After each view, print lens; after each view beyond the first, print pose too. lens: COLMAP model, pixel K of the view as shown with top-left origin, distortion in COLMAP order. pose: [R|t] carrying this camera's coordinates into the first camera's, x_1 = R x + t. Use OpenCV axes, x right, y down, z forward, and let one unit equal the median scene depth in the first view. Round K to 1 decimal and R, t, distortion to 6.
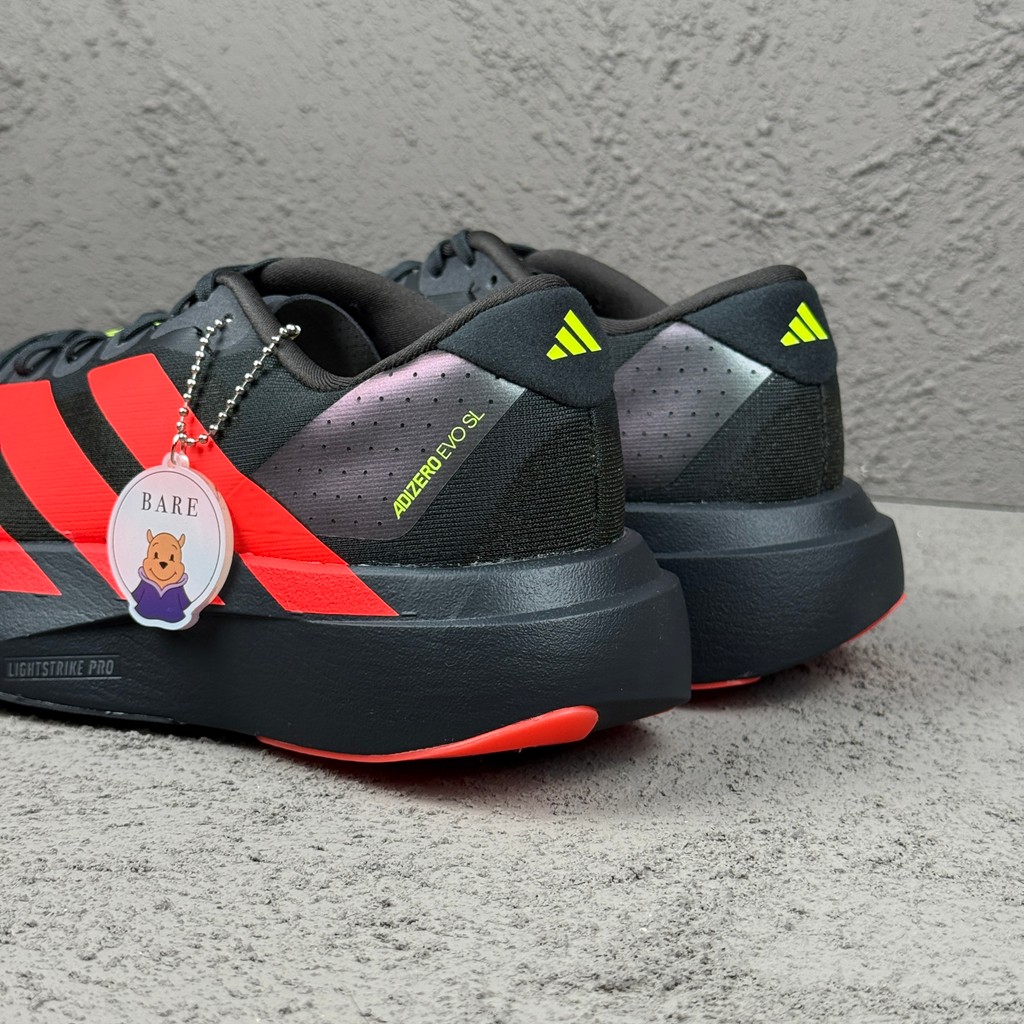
lens RADIAL K [[2050.2, 0, 490.6], [0, 2050.2, 495.2], [0, 0, 1]] dist [0.148022, 0.000000]
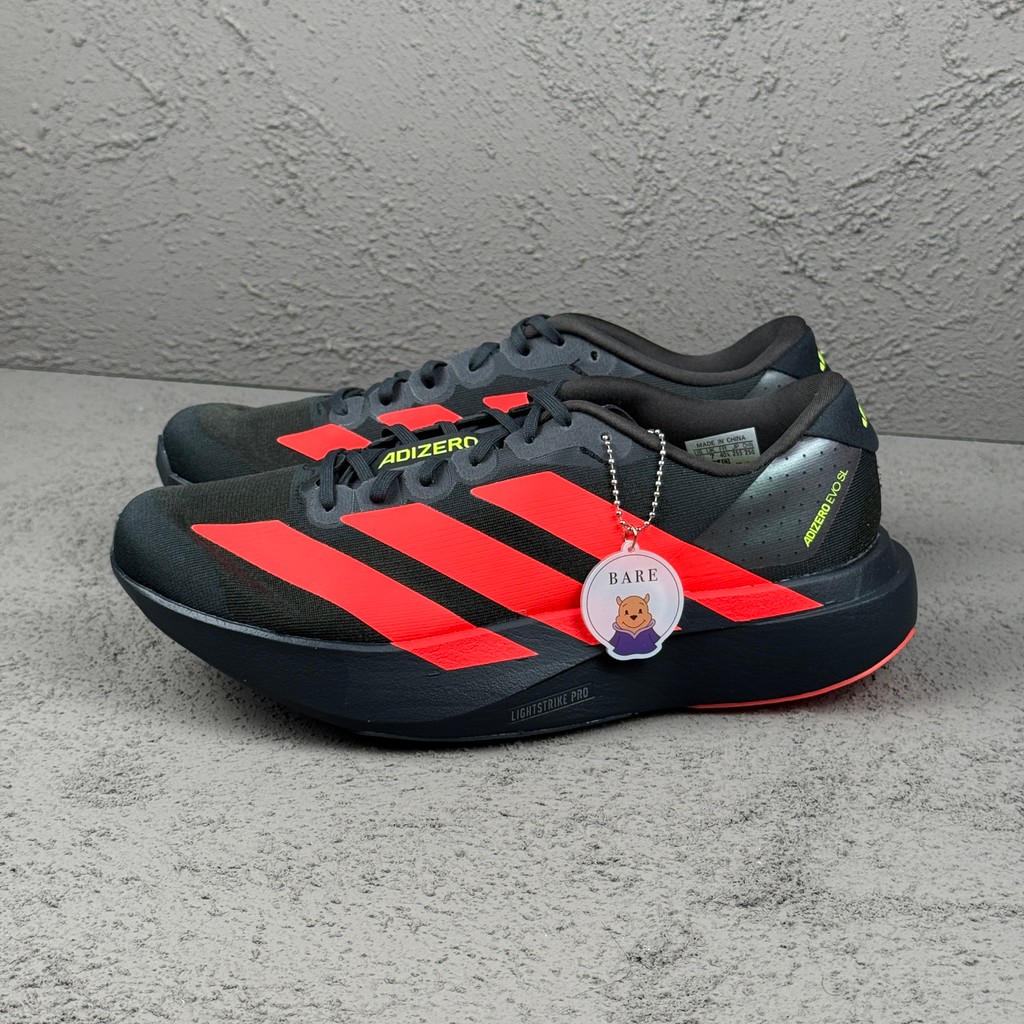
lens RADIAL K [[2050.2, 0, 486.5], [0, 2050.2, 526.9], [0, 0, 1]] dist [0.148022, 0.000000]
pose [[0.998940, -0.040597, 0.021710, -0.083682], [0.036575, 0.986225, 0.161315, -0.163137], [-0.027960, -0.160350, 0.986664, -0.288582]]
